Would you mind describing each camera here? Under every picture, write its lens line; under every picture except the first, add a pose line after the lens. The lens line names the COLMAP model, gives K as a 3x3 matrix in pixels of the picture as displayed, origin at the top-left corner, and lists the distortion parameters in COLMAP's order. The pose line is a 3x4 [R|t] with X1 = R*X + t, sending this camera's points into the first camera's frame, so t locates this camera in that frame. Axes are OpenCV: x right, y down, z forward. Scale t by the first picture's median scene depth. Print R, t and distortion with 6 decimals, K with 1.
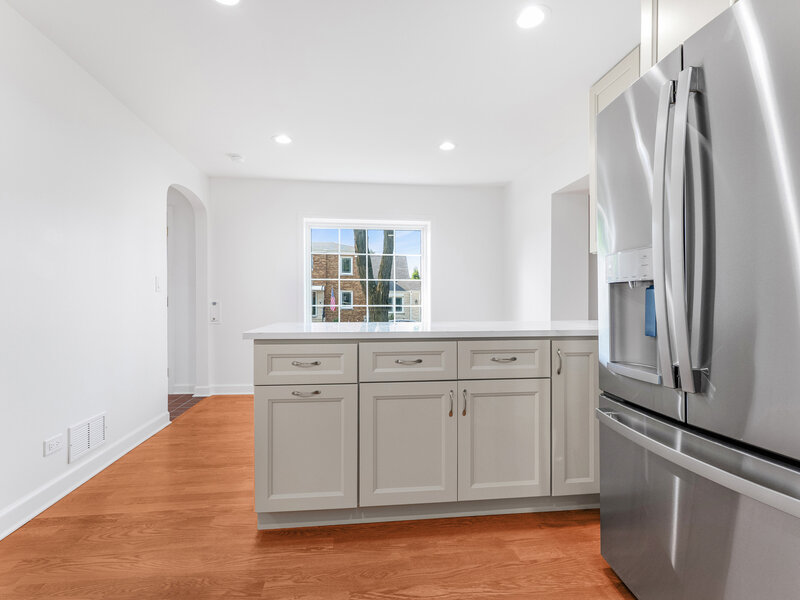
lens RADIAL K [[404.0, 0, 403.0], [0, 404.0, 306.7], [0, 0, 1]] dist [0.002589, -0.000034]
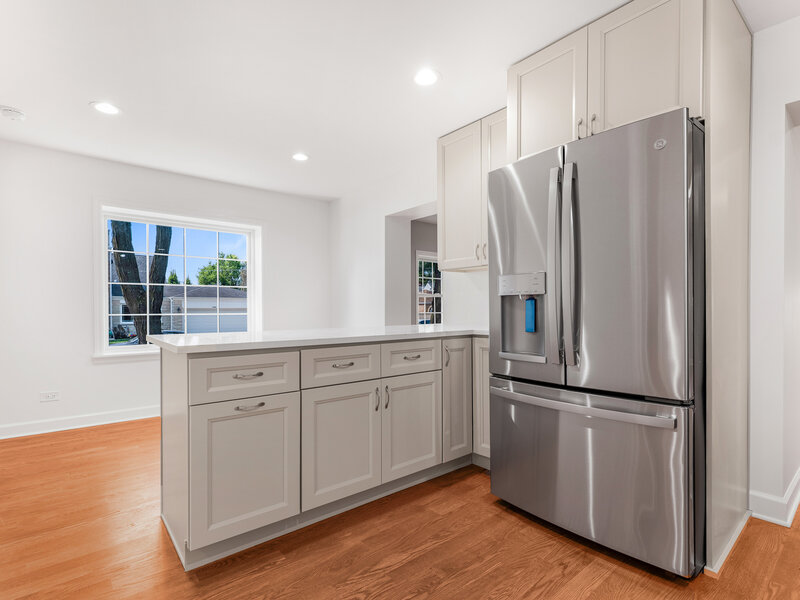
lens RADIAL K [[389.2, 0, 426.6], [0, 389.2, 314.1], [0, 0, 1]] dist [0.000480, -0.000067]
pose [[0.836908, -0.010241, 0.547247, -0.358737], [0.010354, 0.999942, 0.002878, -0.000842], [-0.547245, 0.003257, 0.836966, 0.011418]]
